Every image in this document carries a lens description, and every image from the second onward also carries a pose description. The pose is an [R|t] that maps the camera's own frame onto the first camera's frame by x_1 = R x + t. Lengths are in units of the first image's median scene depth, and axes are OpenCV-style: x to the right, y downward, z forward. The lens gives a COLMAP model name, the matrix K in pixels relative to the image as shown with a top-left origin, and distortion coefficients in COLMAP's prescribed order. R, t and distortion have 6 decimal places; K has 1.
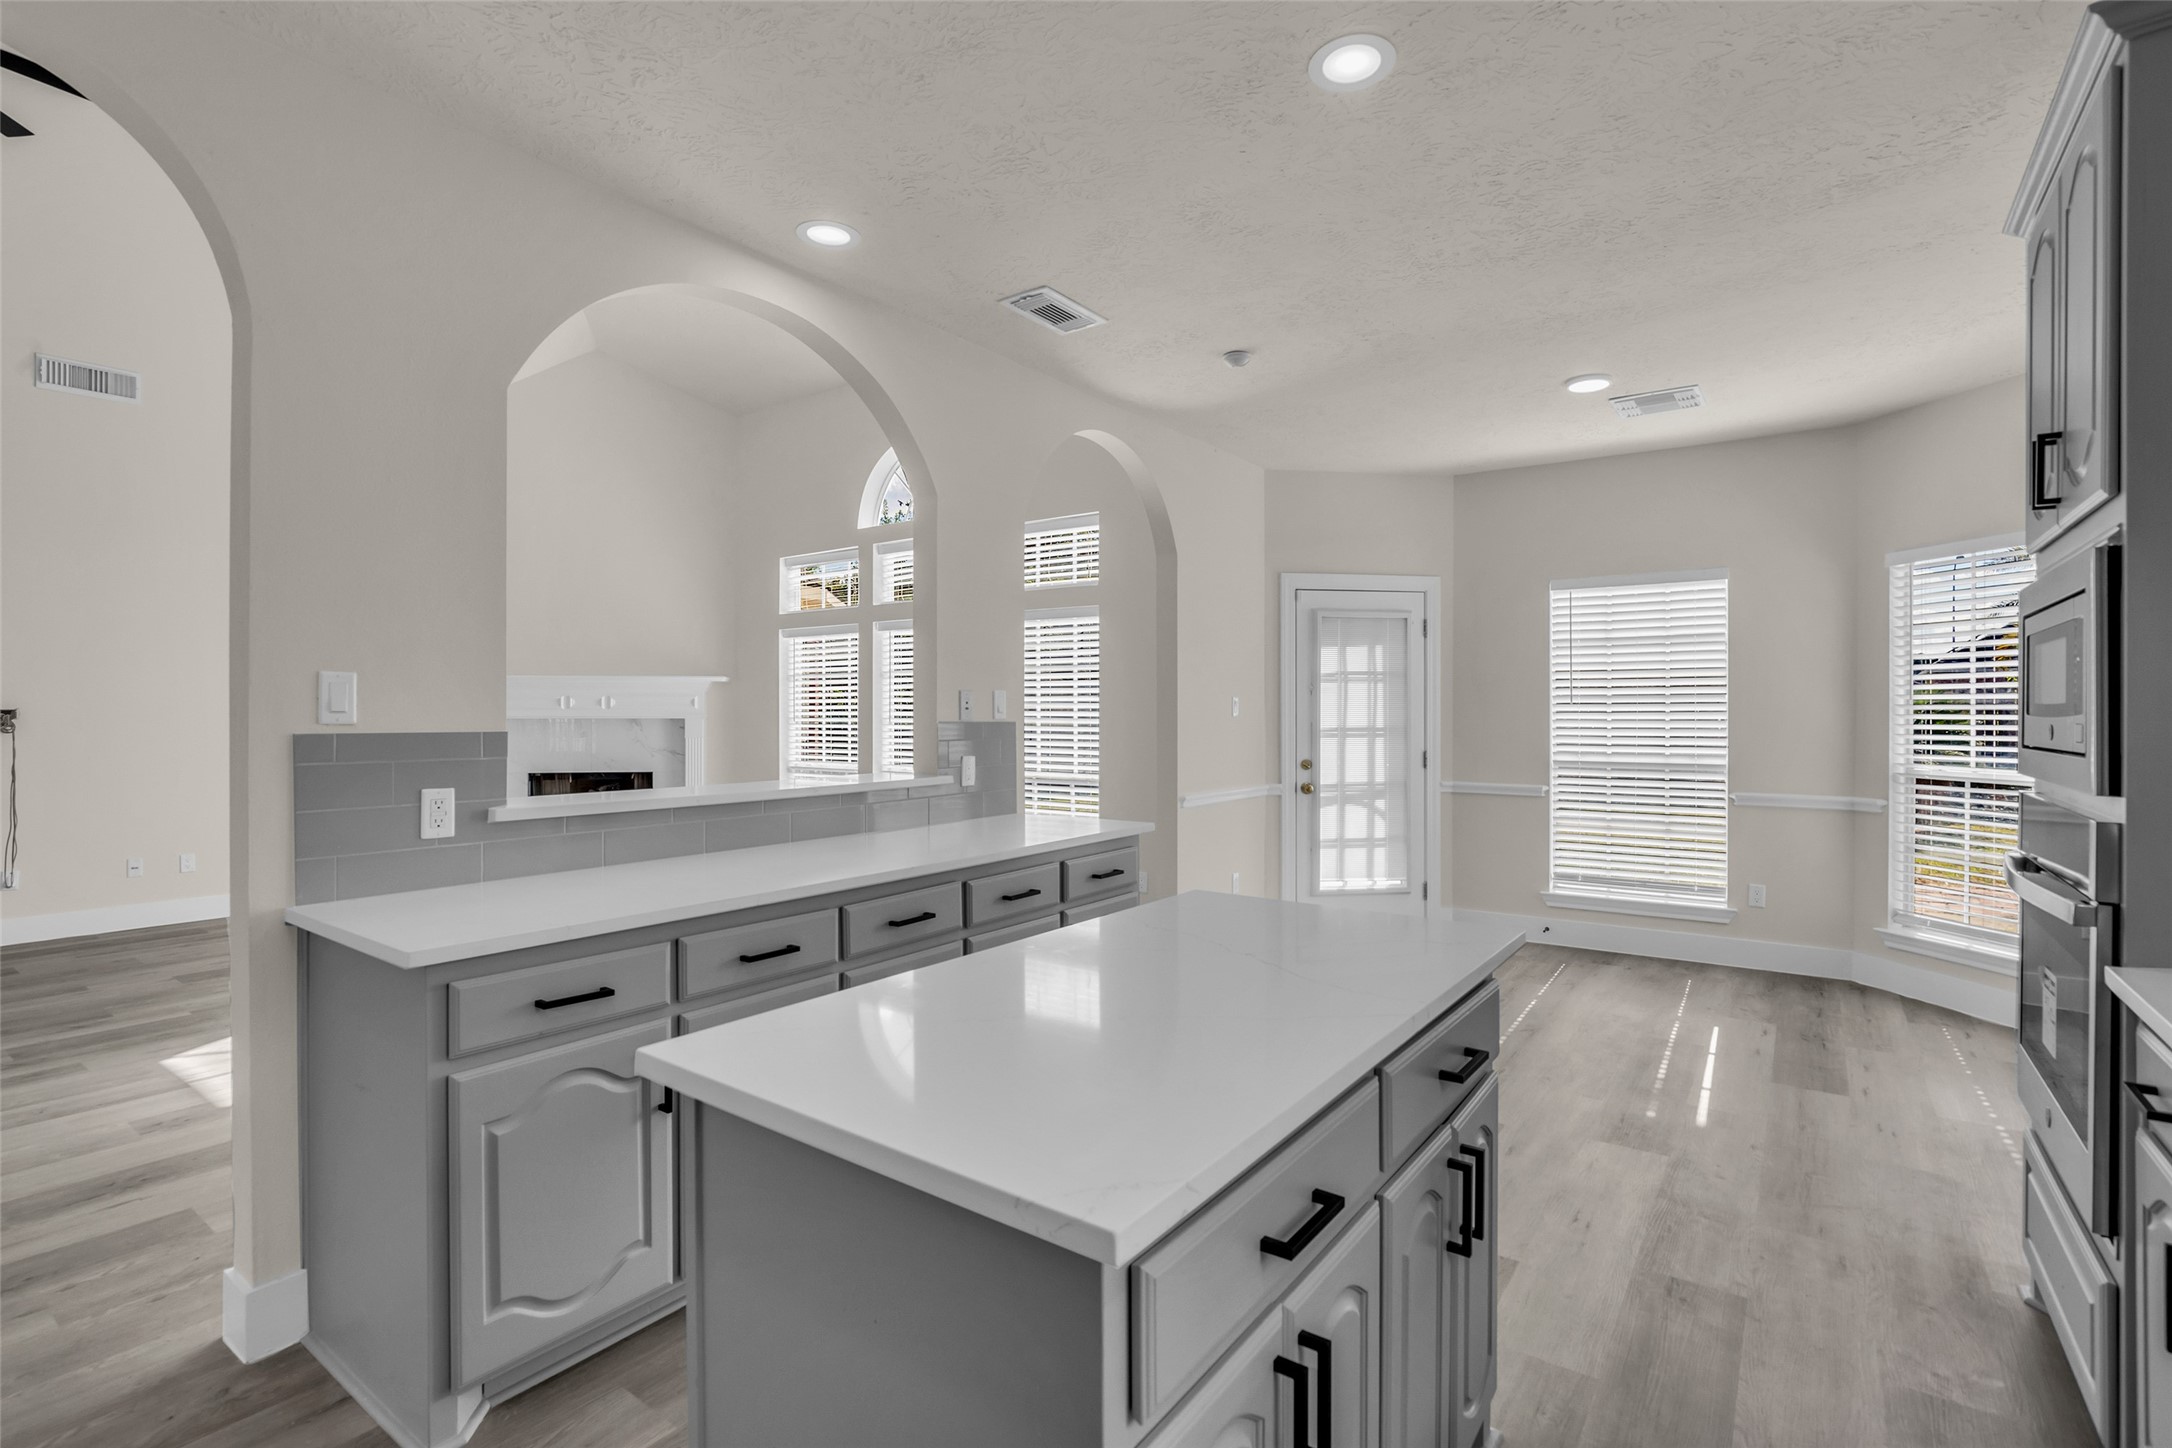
lens RADIAL K [[996.9, 0, 1086.8], [0, 996.9, 727.1], [0, 0, 1]] dist [-0.015754, 0.004944]
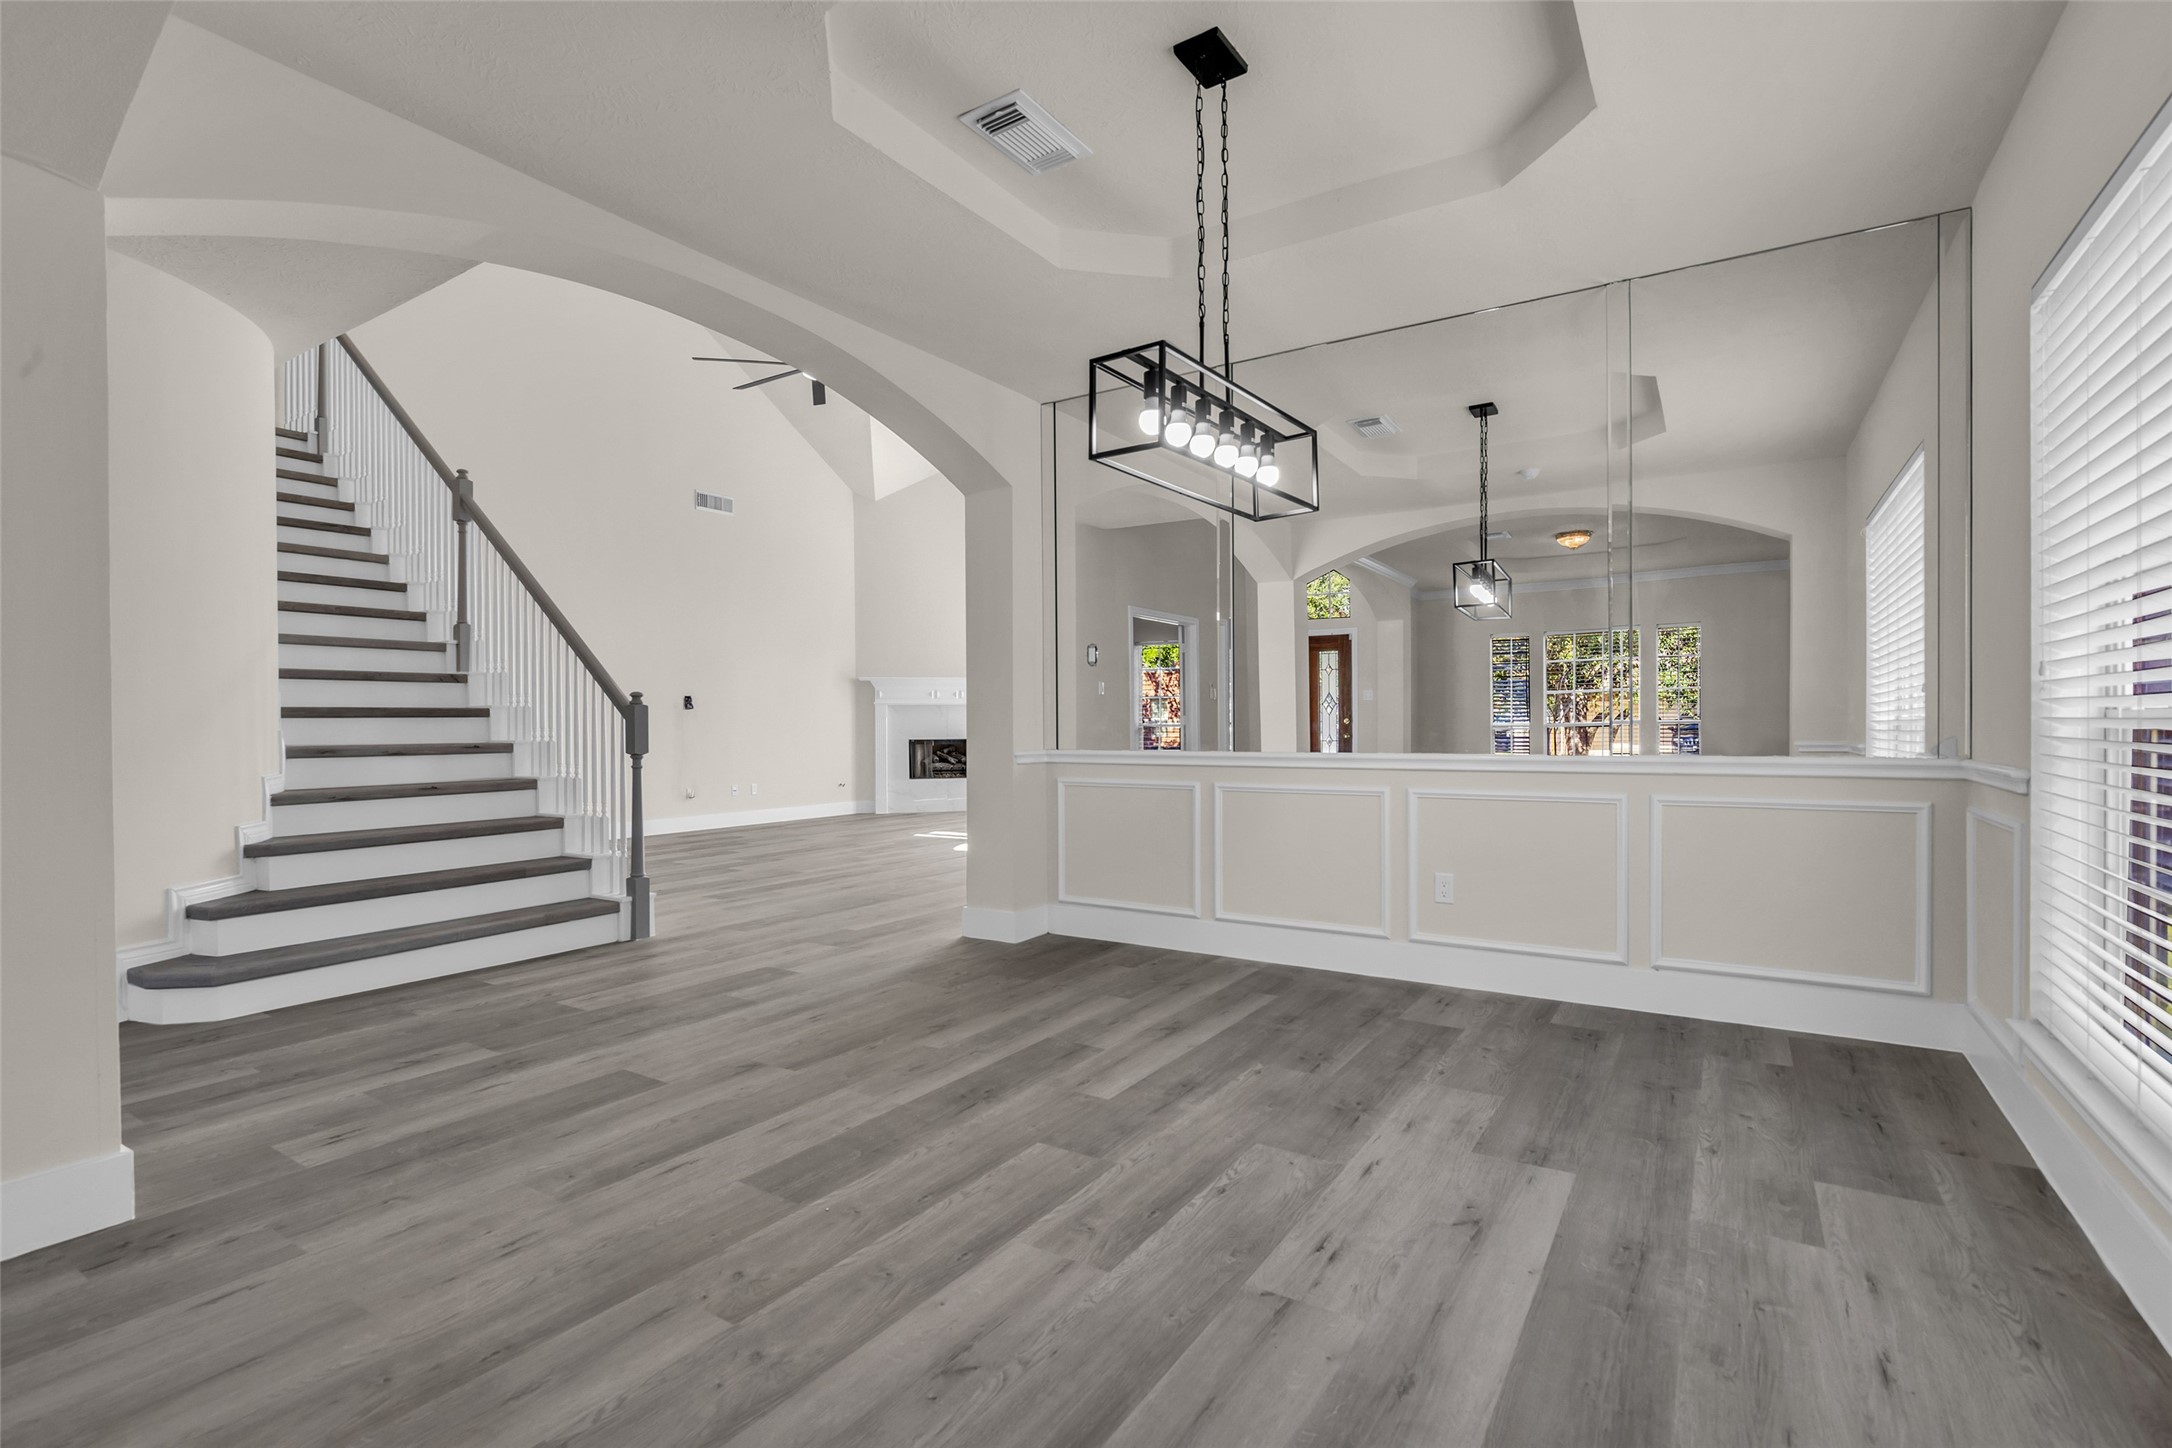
lens RADIAL K [[996.9, 0, 1086.8], [0, 996.9, 727.1], [0, 0, 1]] dist [-0.015754, 0.004944]
pose [[0.998710, -0.006460, 0.050361, -0.464853], [0.007111, 0.999893, -0.012754, 0.061999], [-0.050274, 0.013096, 0.998650, -0.767084]]
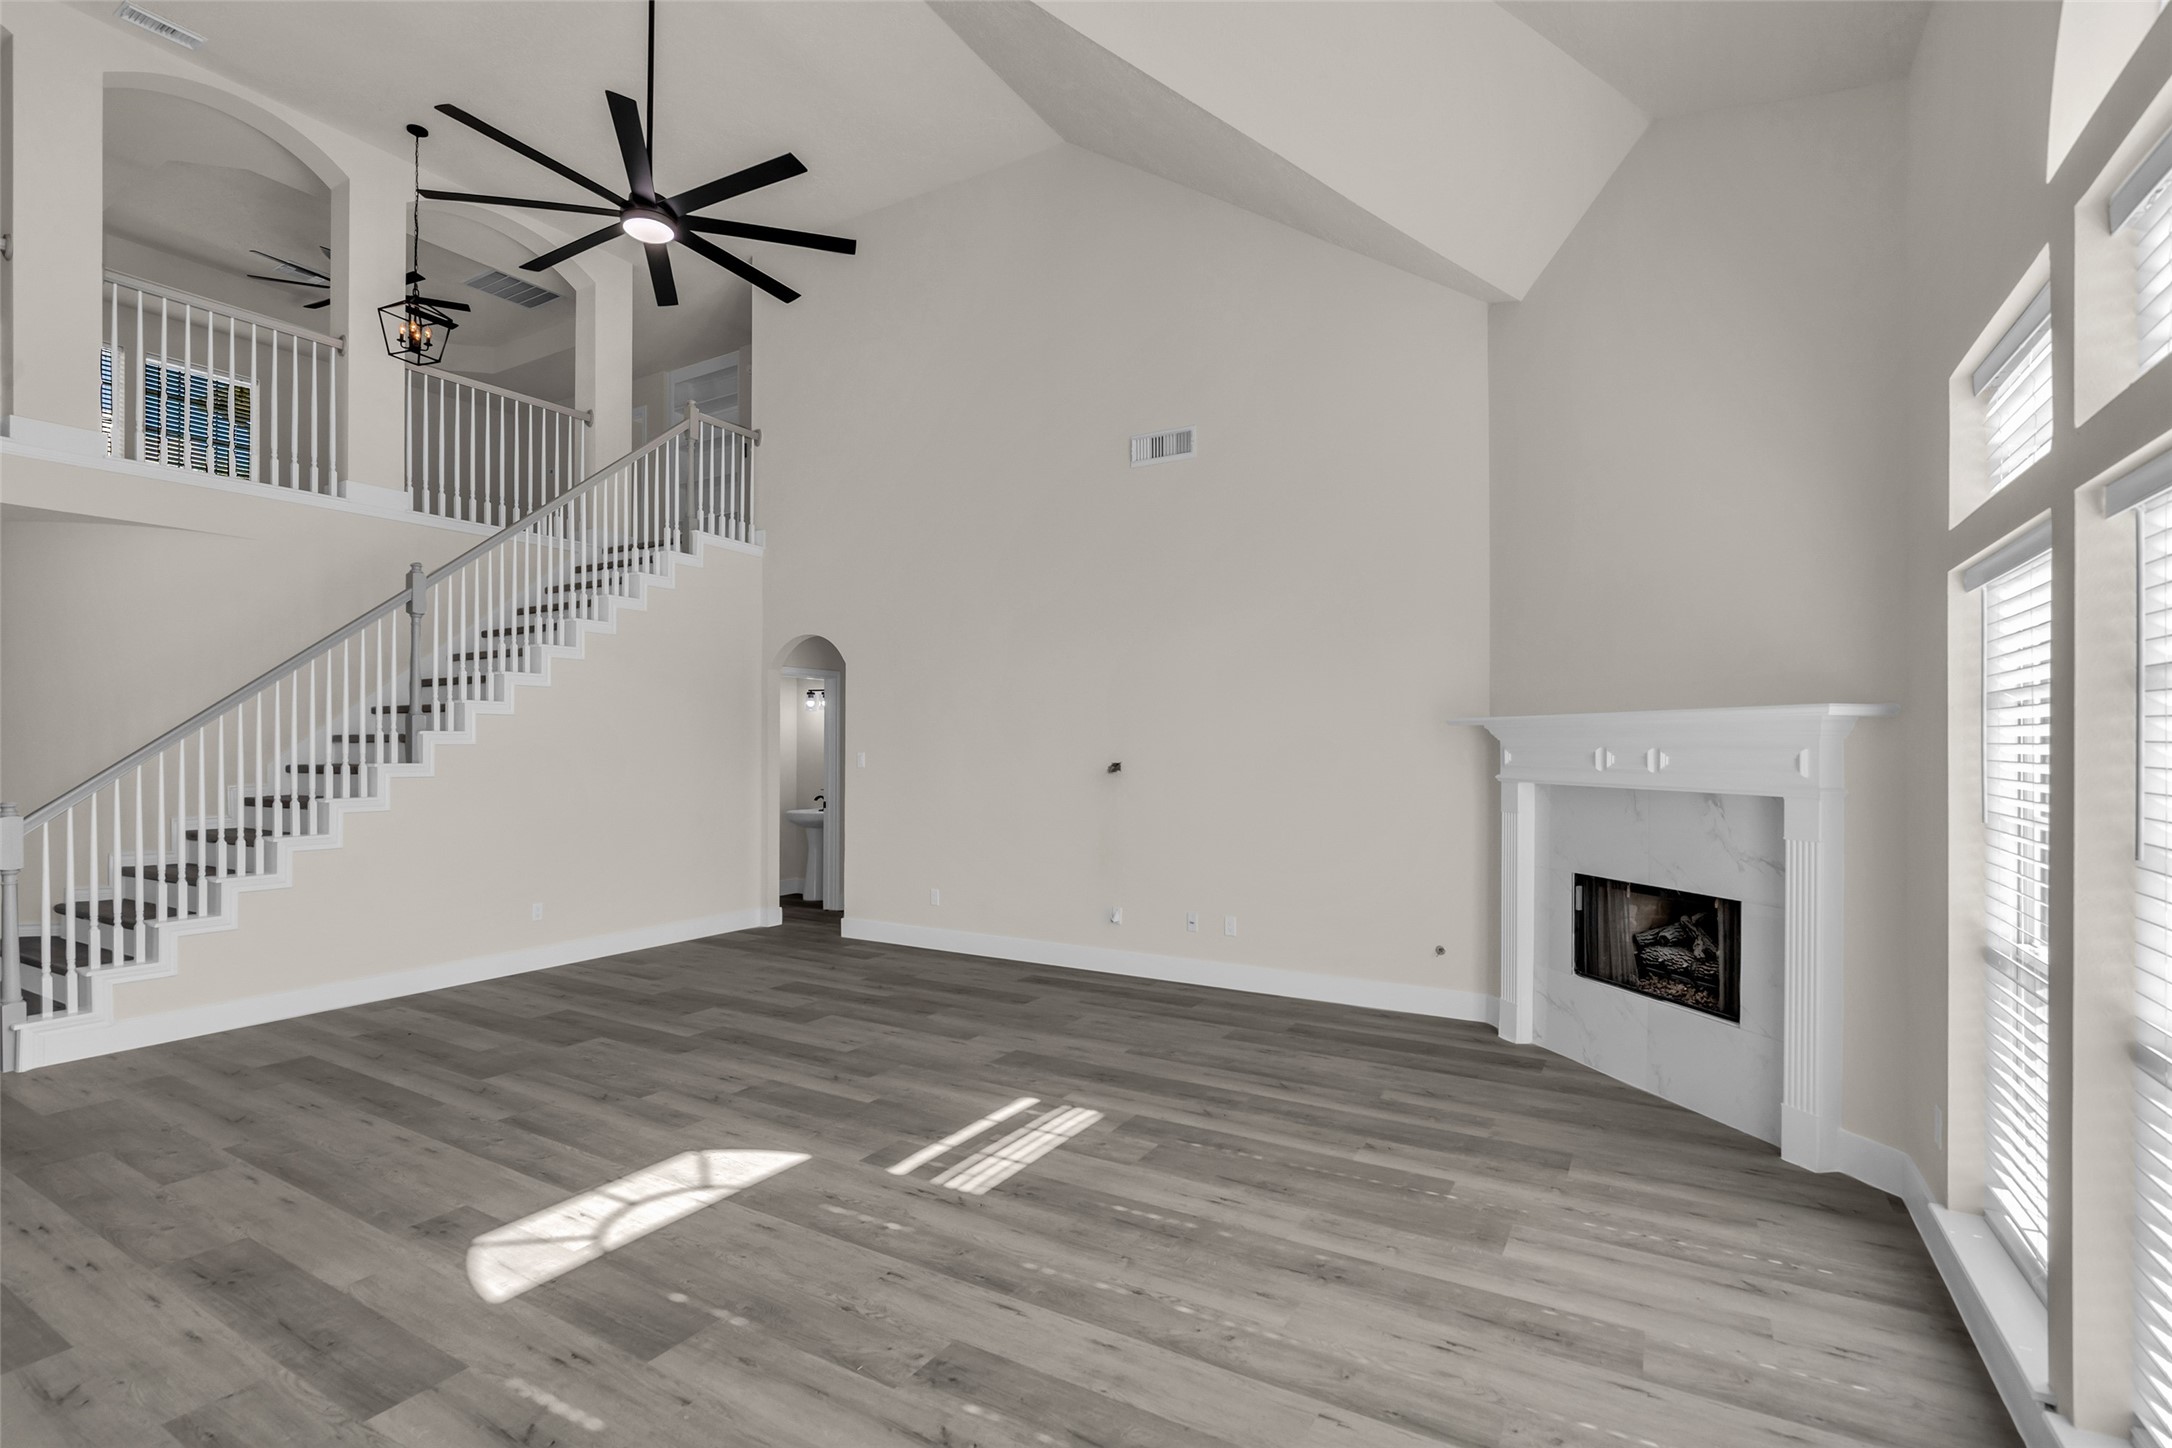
lens RADIAL K [[1017.2, 0, 1083.0], [0, 1017.2, 735.2], [0, 0, 1]] dist [-0.003489, -0.000187]
pose [[0.087478, -0.005977, -0.996149, 0.049186], [-0.015736, 0.999849, -0.007381, -0.038332], [0.996042, 0.016321, 0.087371, 0.827350]]
